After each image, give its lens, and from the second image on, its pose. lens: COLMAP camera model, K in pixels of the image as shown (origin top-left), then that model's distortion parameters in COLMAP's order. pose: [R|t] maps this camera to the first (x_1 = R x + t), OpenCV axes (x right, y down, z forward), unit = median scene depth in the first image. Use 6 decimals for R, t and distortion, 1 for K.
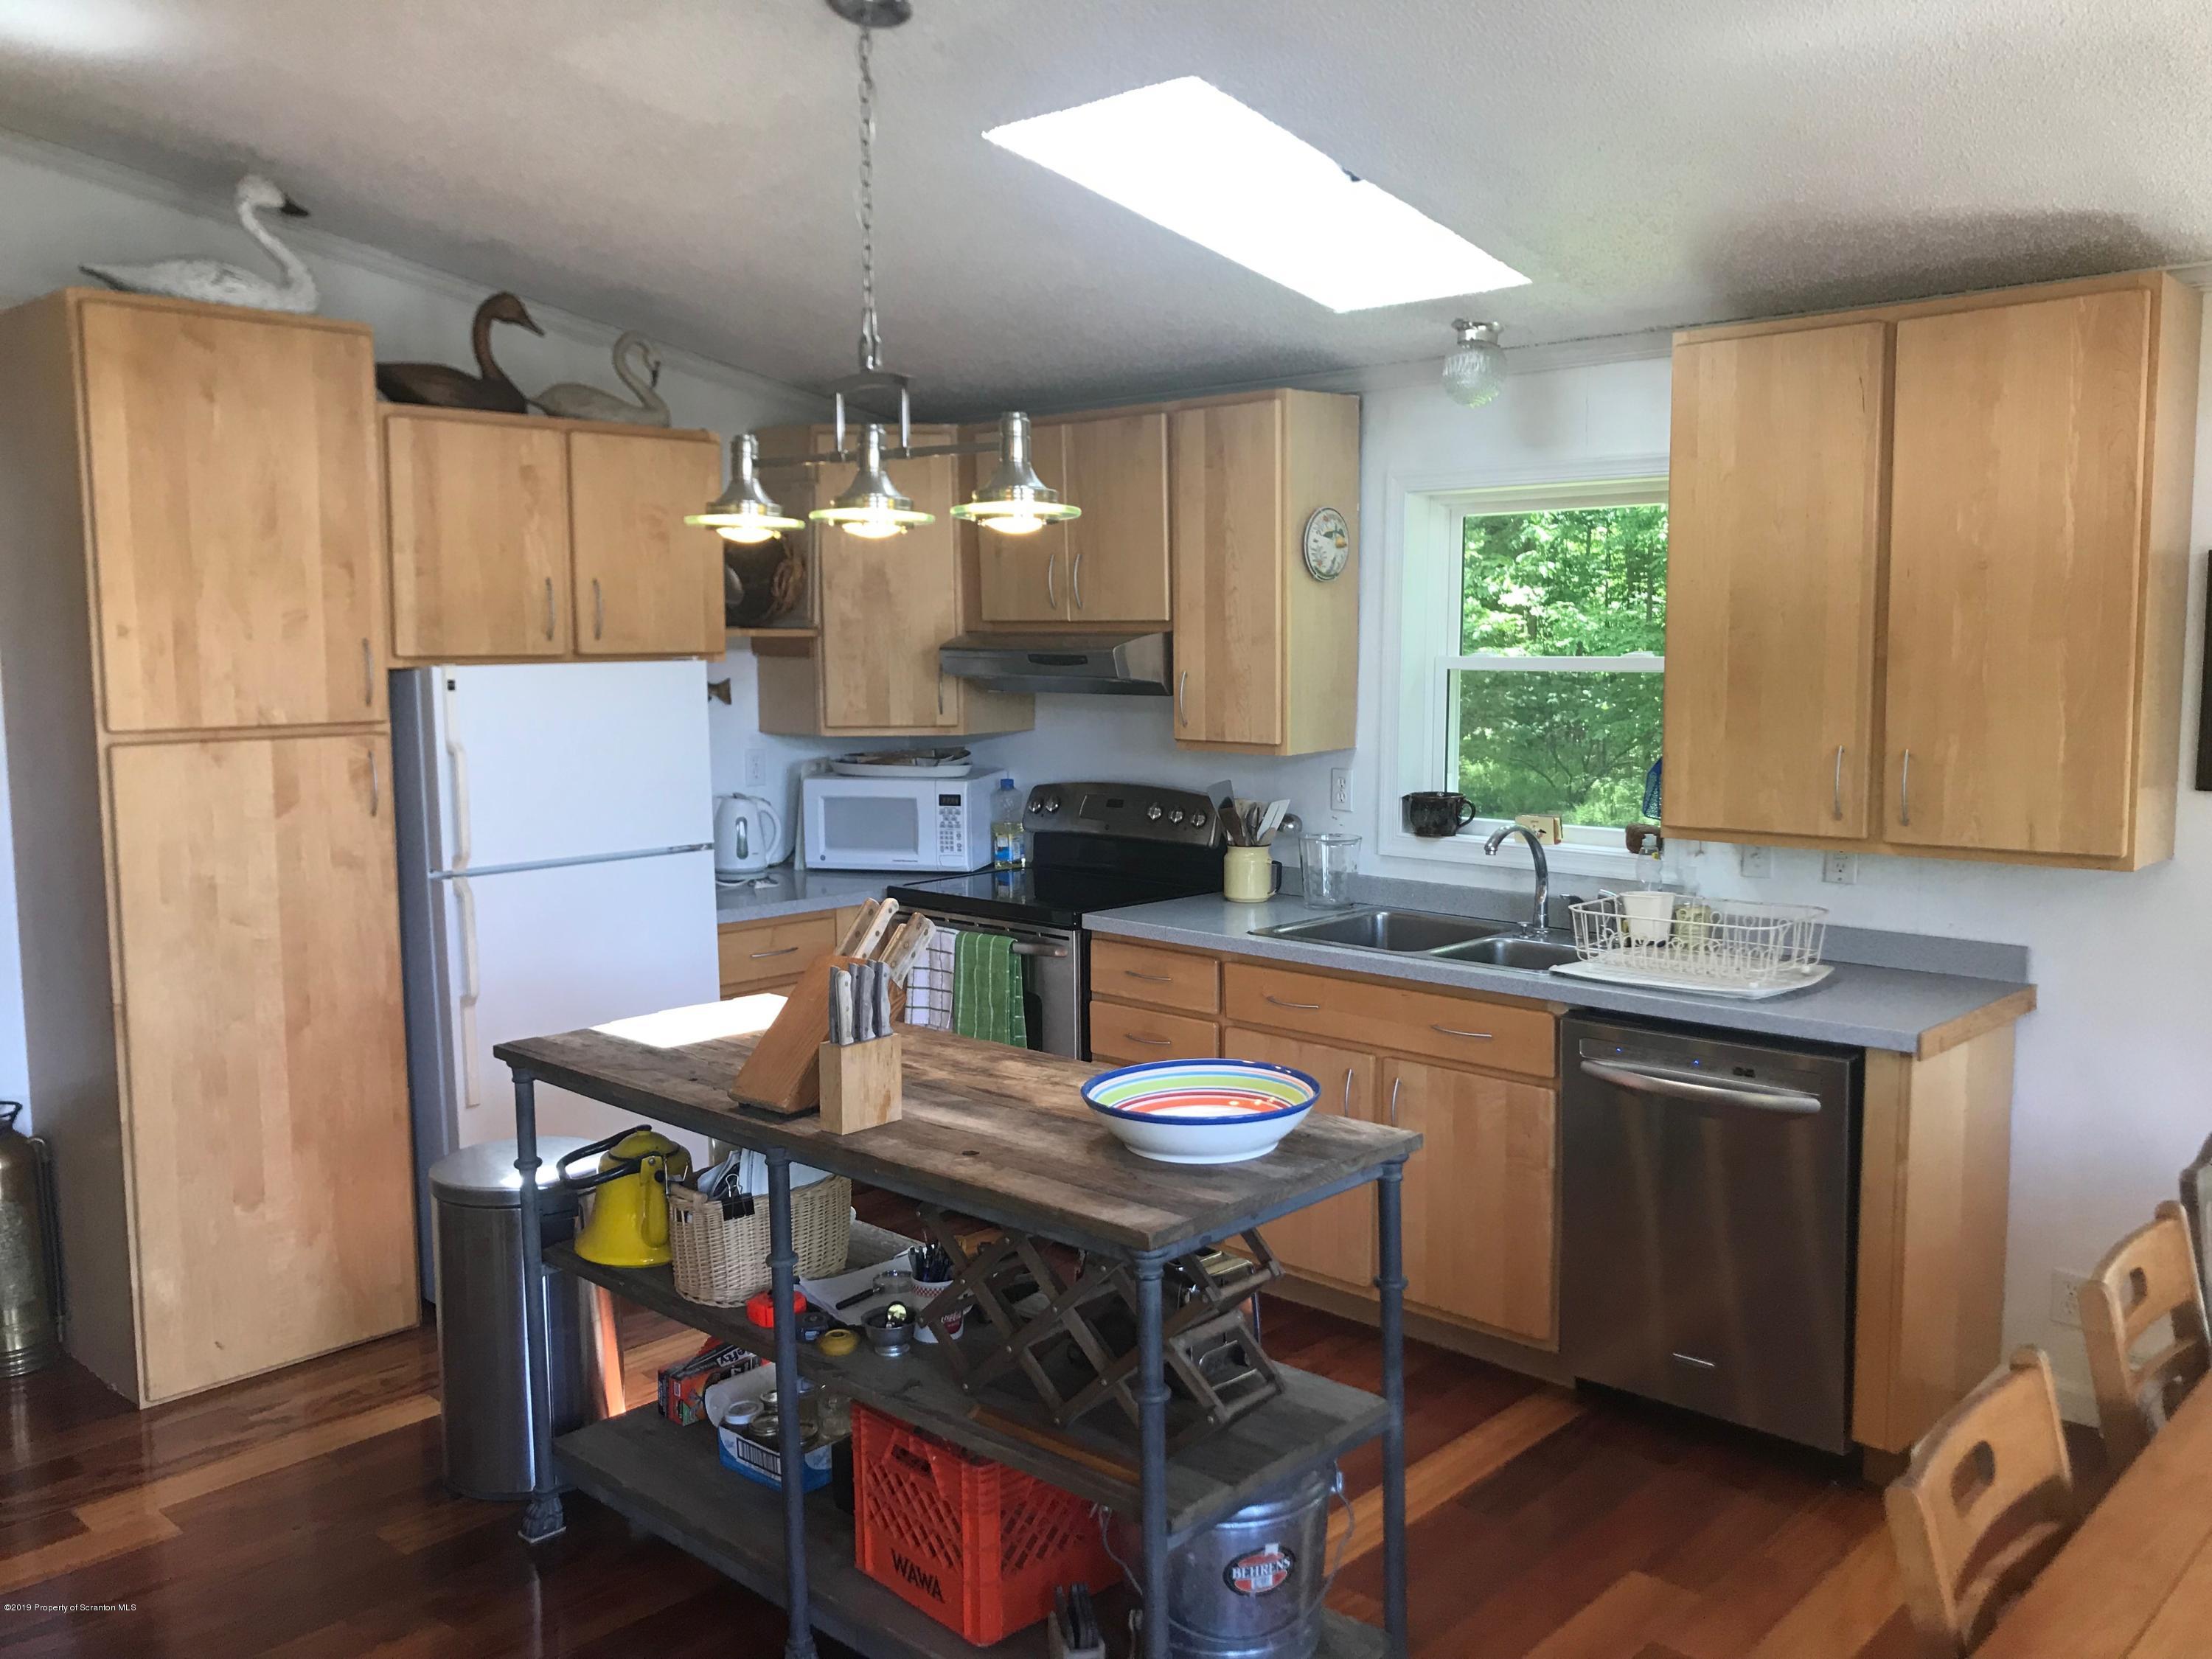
lens RADIAL K [[1818.8, 0, 1111.5], [0, 1818.8, 825.7], [0, 0, 1]] dist [0.006410, -0.007871]
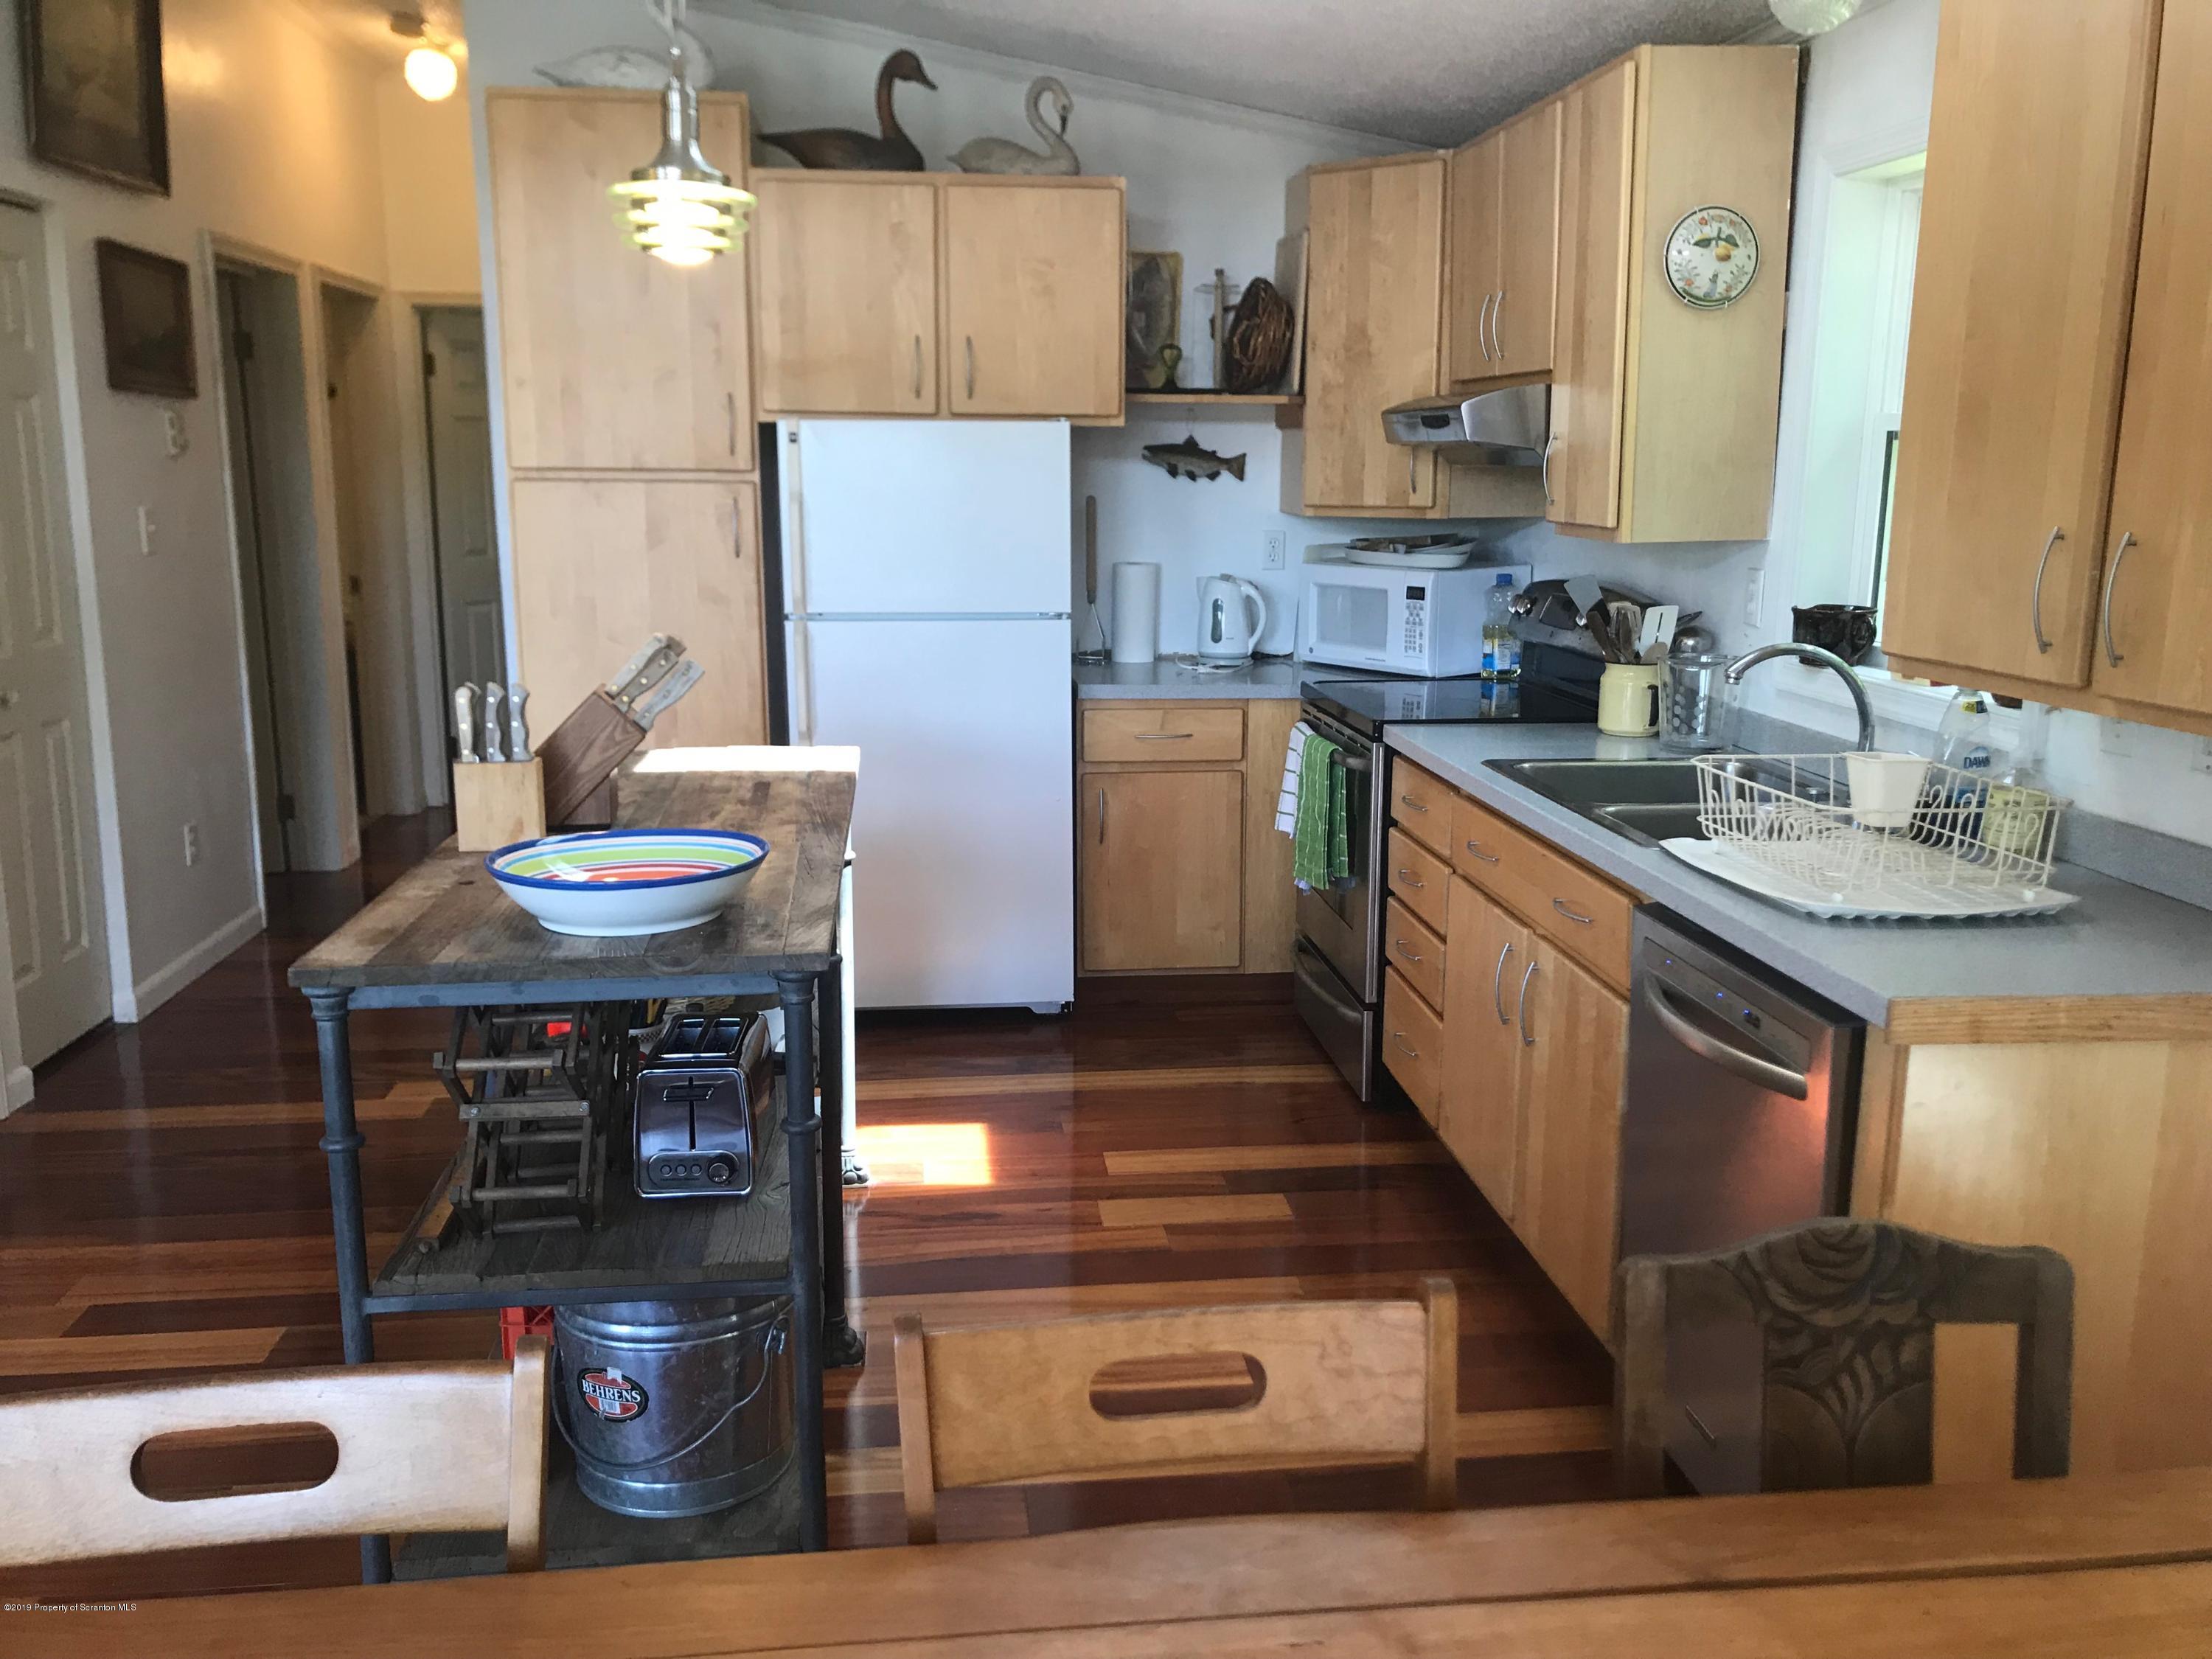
lens RADIAL K [[1818.8, 0, 1106.4], [0, 1818.8, 825.5], [0, 0, 1]] dist [0.006410, -0.007871]
pose [[0.751364, 0.140069, -0.644851, 0.465620], [-0.081204, 0.989411, 0.120295, 0.004219], [0.654873, -0.038020, 0.754782, 0.289522]]
